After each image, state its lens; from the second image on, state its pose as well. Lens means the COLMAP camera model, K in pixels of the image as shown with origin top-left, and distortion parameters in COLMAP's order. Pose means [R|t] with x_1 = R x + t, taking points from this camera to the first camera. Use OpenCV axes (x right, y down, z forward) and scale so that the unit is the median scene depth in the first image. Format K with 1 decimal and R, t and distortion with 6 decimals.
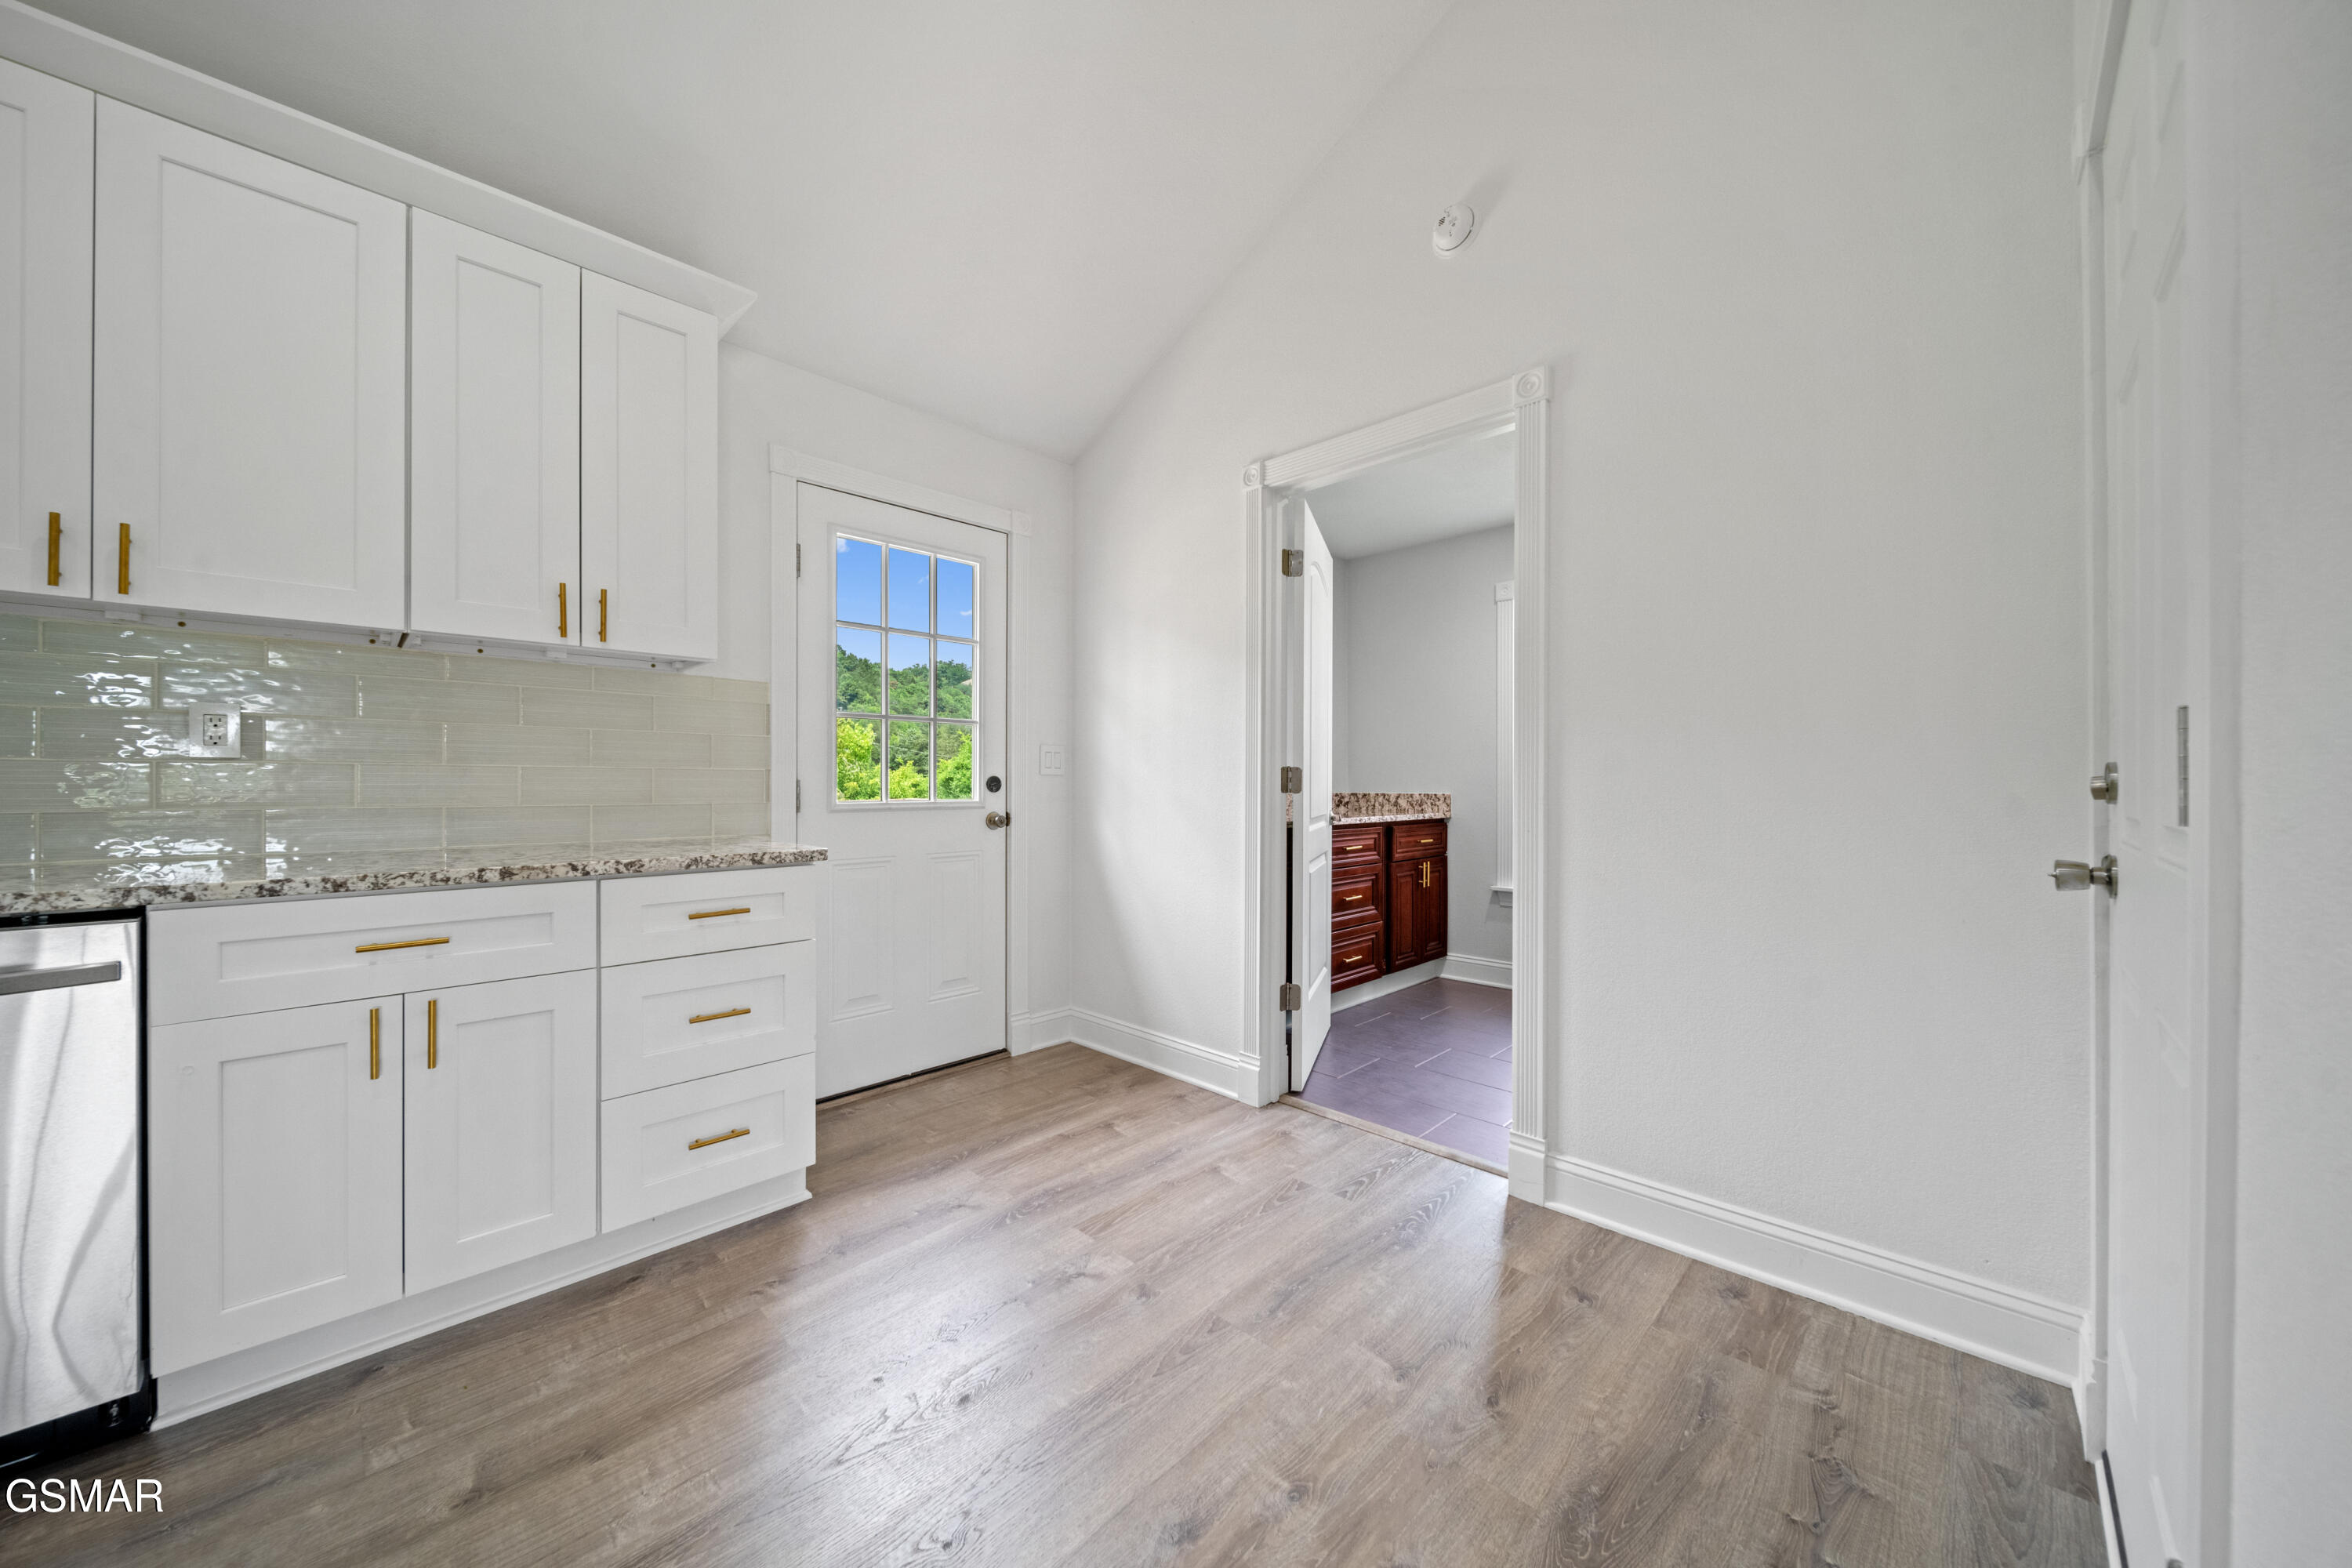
lens RADIAL K [[826.4, 0, 1171.3], [0, 826.4, 775.5], [0, 0, 1]] dist [0.001408, -0.002458]
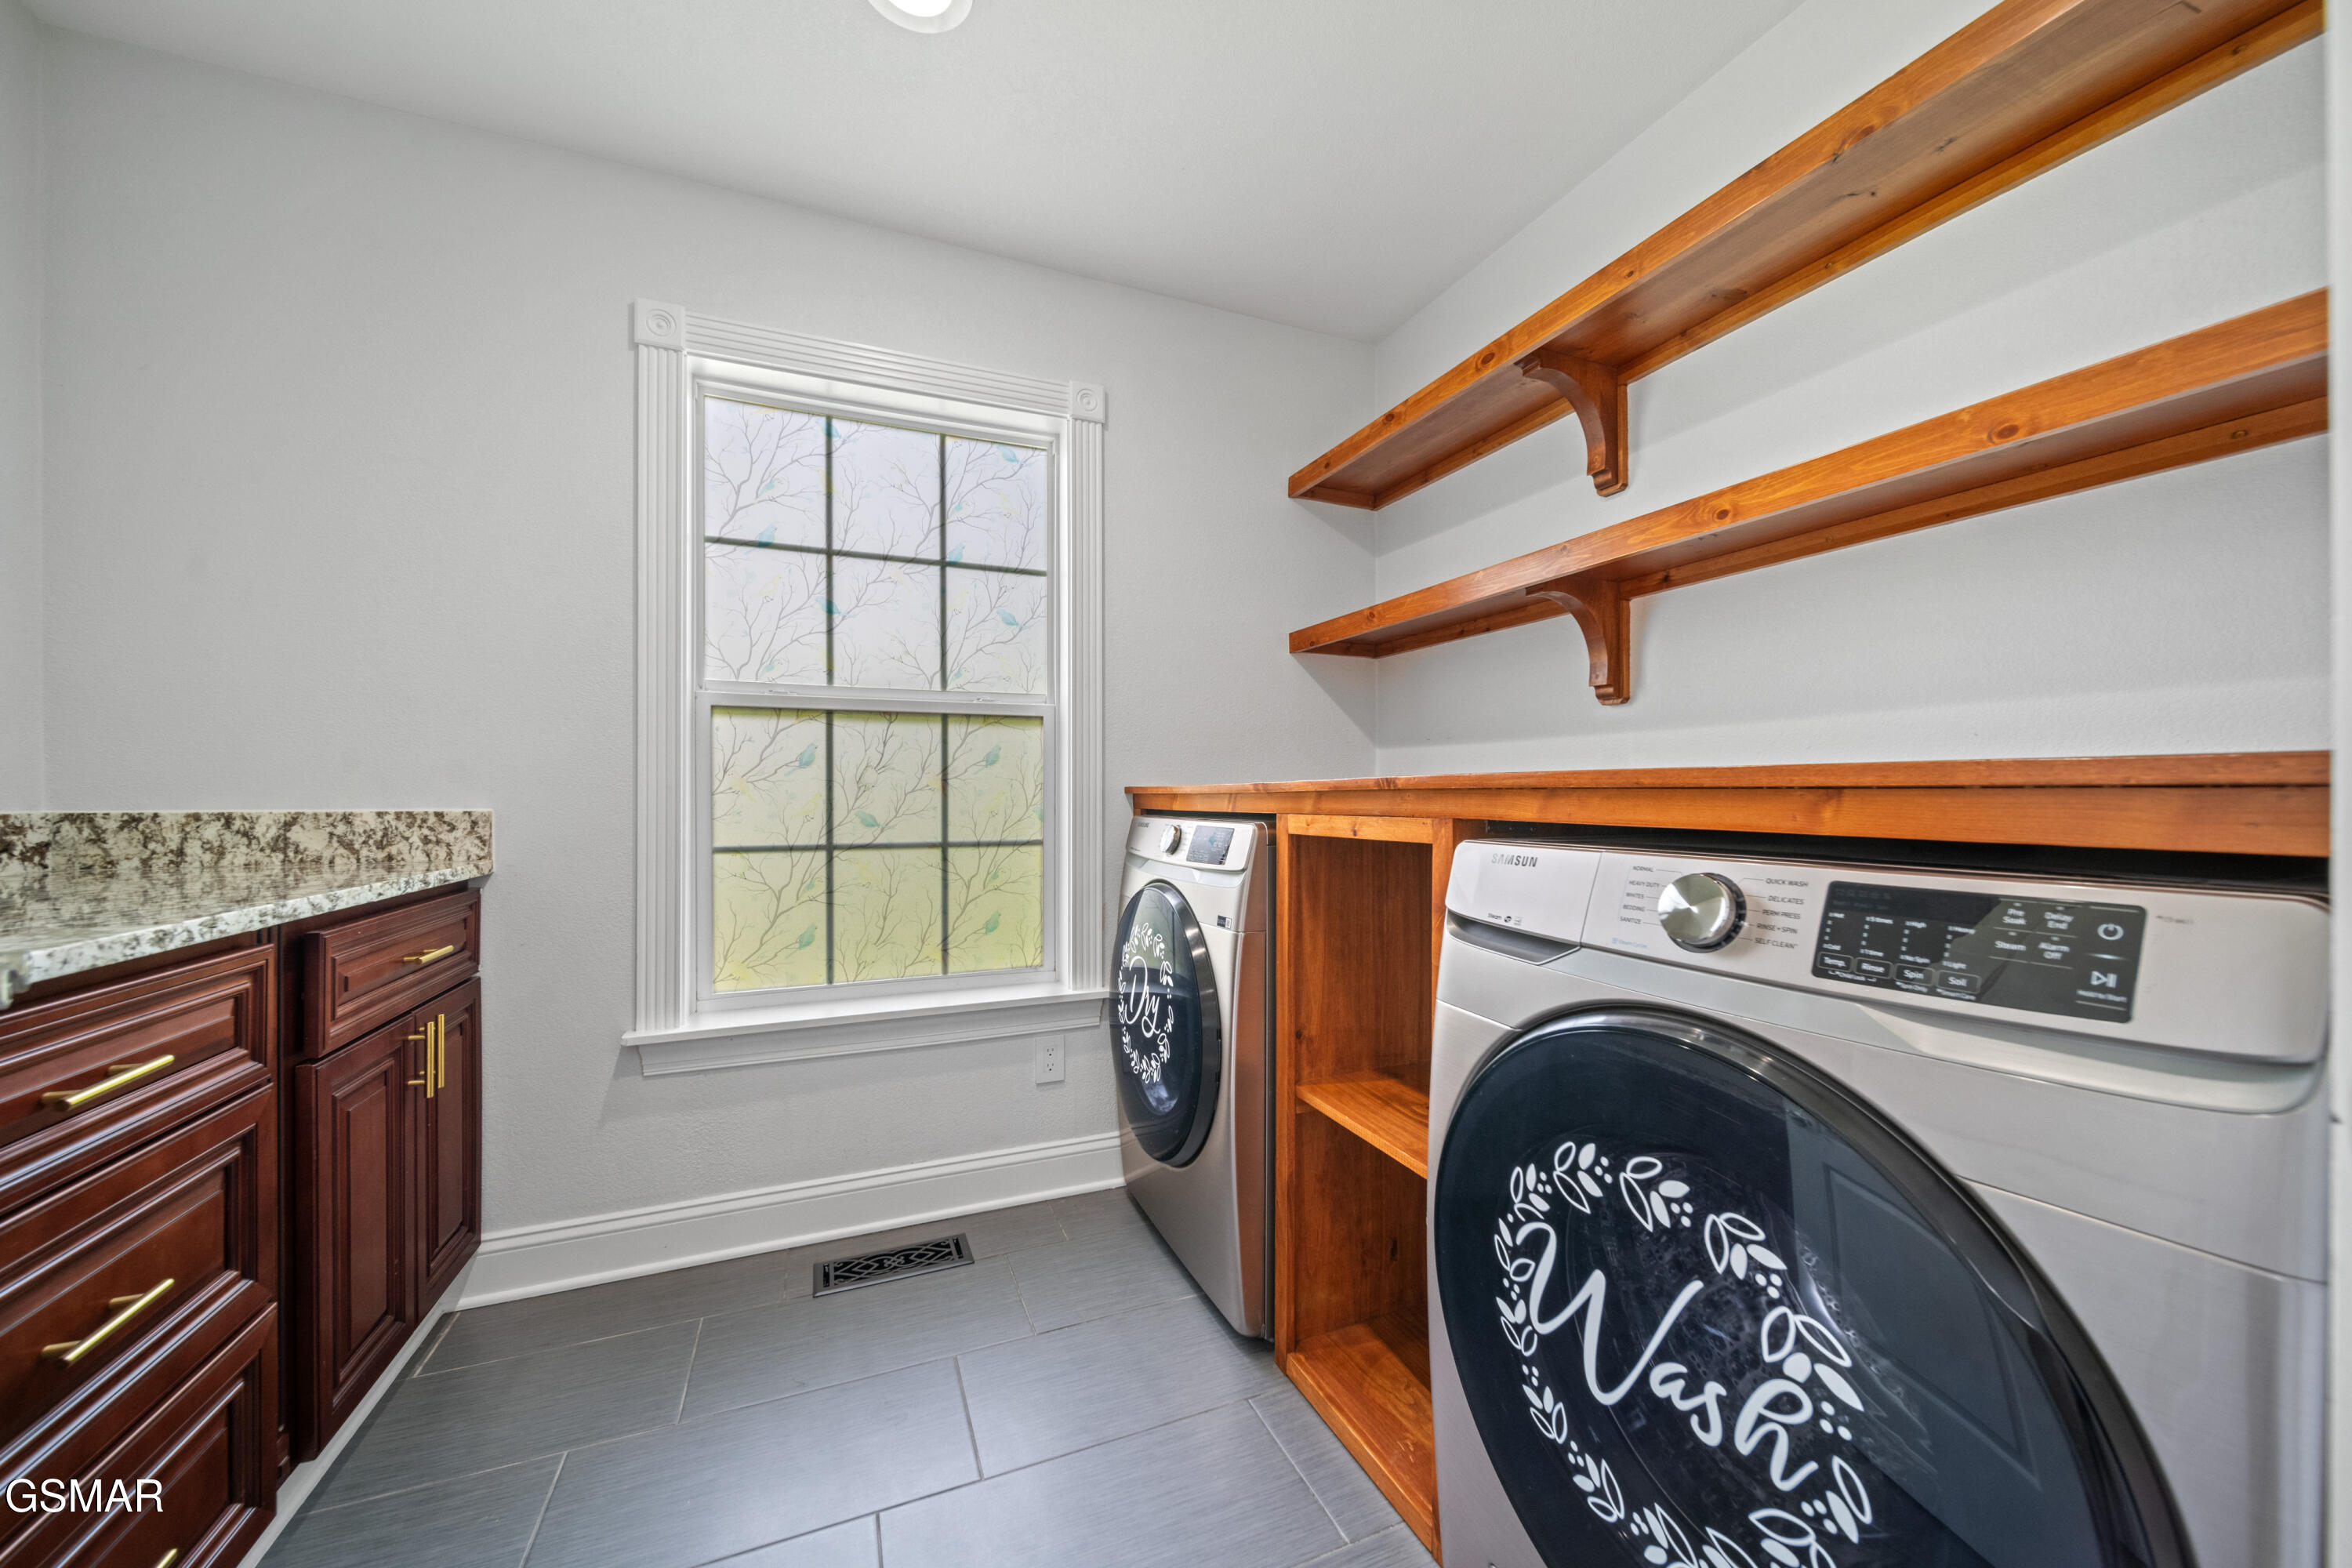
lens RADIAL K [[833.3, 0, 1172.0], [0, 833.3, 804.6], [0, 0, 1]] dist [-0.006662, -0.000060]
pose [[0.393725, -0.004345, 0.919218, 0.115478], [-0.004422, 0.999968, 0.006620, 0.015401], [-0.919218, -0.006672, 0.393693, 0.571980]]
